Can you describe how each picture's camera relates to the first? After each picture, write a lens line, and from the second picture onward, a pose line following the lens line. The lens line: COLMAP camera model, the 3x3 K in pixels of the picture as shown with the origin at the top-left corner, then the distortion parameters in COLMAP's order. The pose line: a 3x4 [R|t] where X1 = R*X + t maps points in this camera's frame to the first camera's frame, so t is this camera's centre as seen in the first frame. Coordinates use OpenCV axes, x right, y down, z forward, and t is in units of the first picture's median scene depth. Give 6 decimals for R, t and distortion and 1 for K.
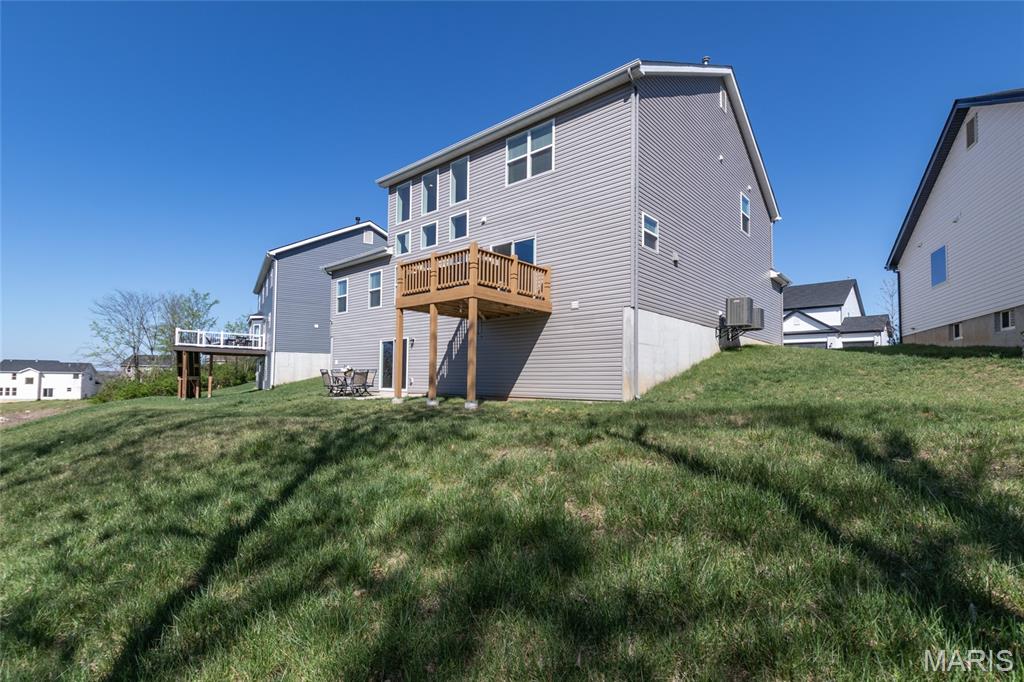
lens RADIAL K [[479.6, 0, 516.1], [0, 479.6, 359.6], [0, 0, 1]] dist [-0.002335, -0.000919]
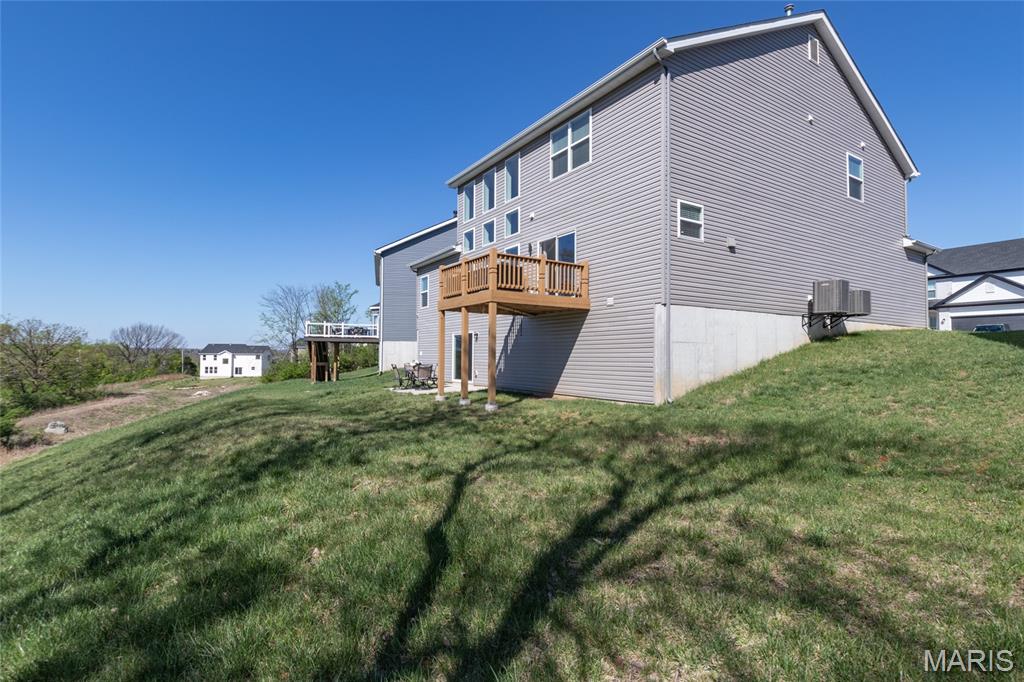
lens RADIAL K [[489.3, 0, 512.0], [0, 489.3, 341.0], [0, 0, 1]] dist [-0.001316, -0.000463]
pose [[0.963025, -0.012153, -0.269138, 0.162647], [0.014215, 0.999883, 0.005712, -0.035808], [0.269037, -0.009327, 0.963085, 0.001738]]
